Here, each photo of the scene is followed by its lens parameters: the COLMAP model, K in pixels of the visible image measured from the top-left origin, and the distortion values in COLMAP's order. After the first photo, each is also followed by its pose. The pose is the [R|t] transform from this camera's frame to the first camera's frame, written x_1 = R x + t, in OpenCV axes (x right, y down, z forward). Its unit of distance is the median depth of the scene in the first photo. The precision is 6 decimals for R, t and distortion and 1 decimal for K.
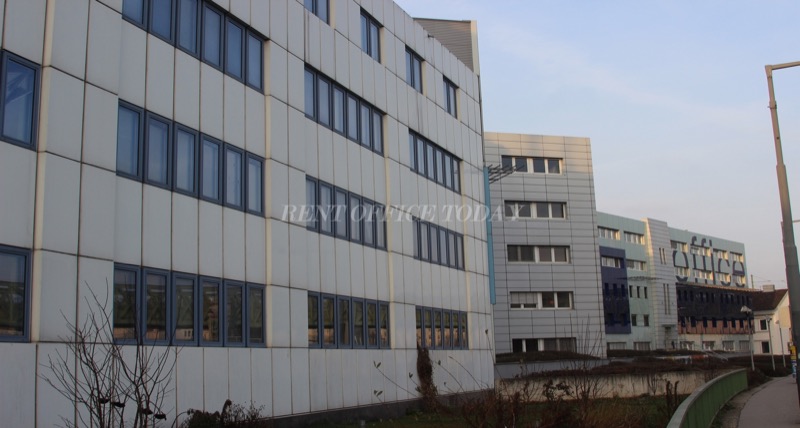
lens RADIAL K [[798.6, 0, 400.0], [0, 798.6, 214.0], [0, 0, 1]] dist [-0.078115, -0.001699]
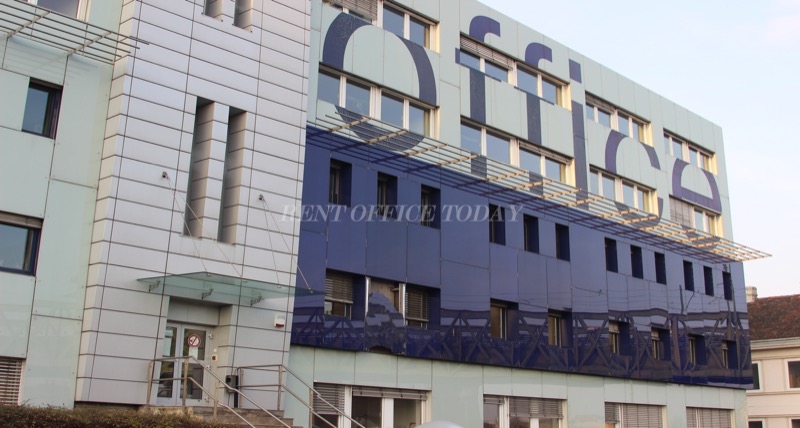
lens RADIAL K [[798.6, 0, 400.0], [0, 798.6, 214.0], [0, 0, 1]] dist [-0.078115, -0.001699]
pose [[0.994936, 0.020418, -0.098411, 0.389334], [-0.028884, 0.995929, -0.085388, 0.129826], [0.096267, 0.087798, 0.991476, 0.757257]]
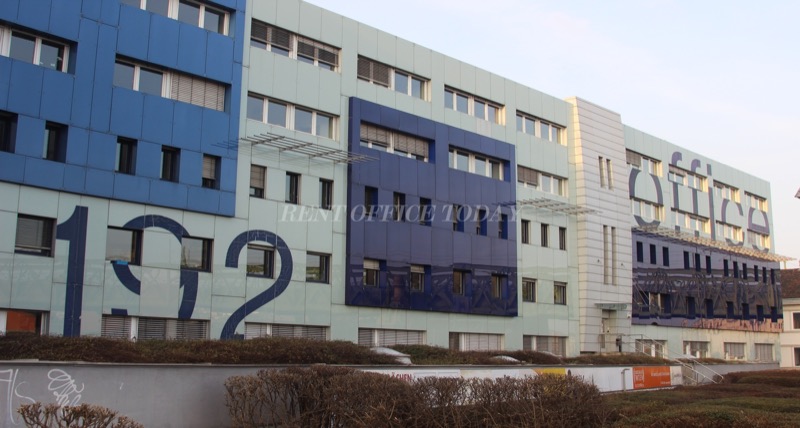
lens RADIAL K [[798.6, 0, 400.0], [0, 798.6, 214.0], [0, 0, 1]] dist [-0.078115, -0.001699]
pose [[0.998735, 0.032119, -0.038676, 0.210387], [-0.031735, 0.999441, 0.010503, 0.076073], [0.038991, -0.009262, 0.999197, 0.457464]]
